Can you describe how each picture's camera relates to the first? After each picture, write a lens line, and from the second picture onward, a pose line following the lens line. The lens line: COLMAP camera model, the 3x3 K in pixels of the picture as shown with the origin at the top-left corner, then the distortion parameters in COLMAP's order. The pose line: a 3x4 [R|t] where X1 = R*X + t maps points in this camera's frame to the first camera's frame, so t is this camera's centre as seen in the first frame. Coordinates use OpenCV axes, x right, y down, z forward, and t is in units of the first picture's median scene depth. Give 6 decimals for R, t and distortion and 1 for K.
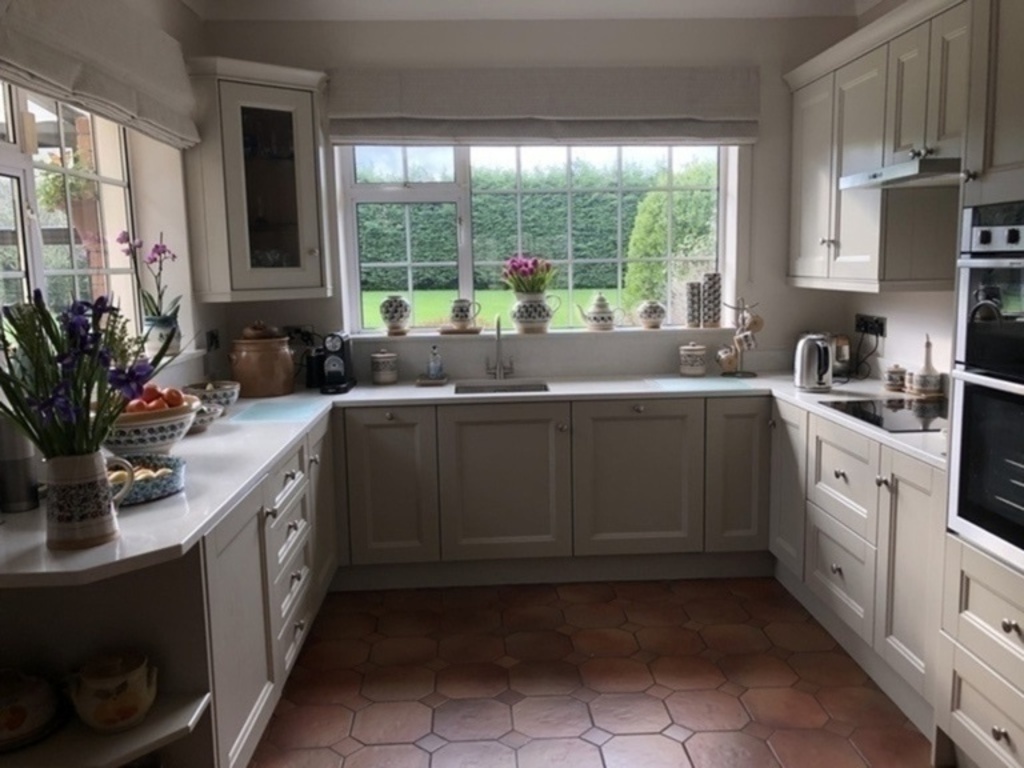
lens RADIAL K [[840.0, 0, 512.0], [0, 840.0, 384.0], [0, 0, 1]] dist [0.057135, -0.139115]
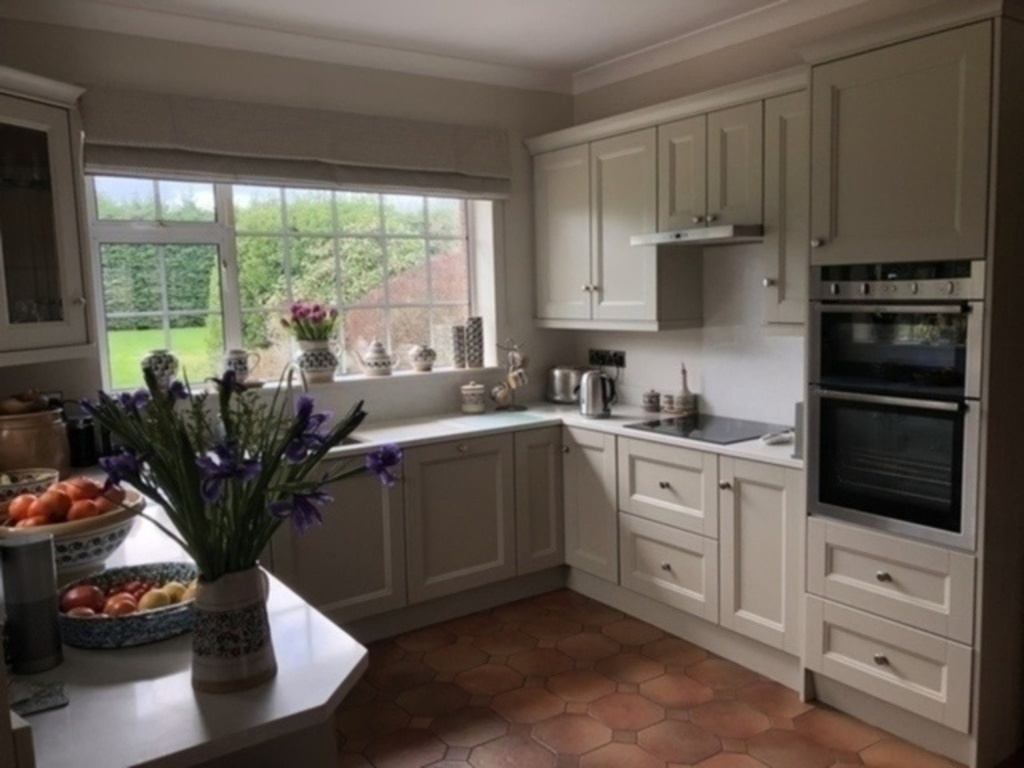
lens RADIAL K [[842.1, 0, 512.0], [0, 842.1, 384.0], [0, 0, 1]] dist [0.074574, -0.123165]
pose [[0.843927, -0.064419, 0.532577, -0.307758], [0.087672, 0.995978, -0.018454, -0.022772], [-0.529246, 0.062266, 0.846180, 0.074103]]
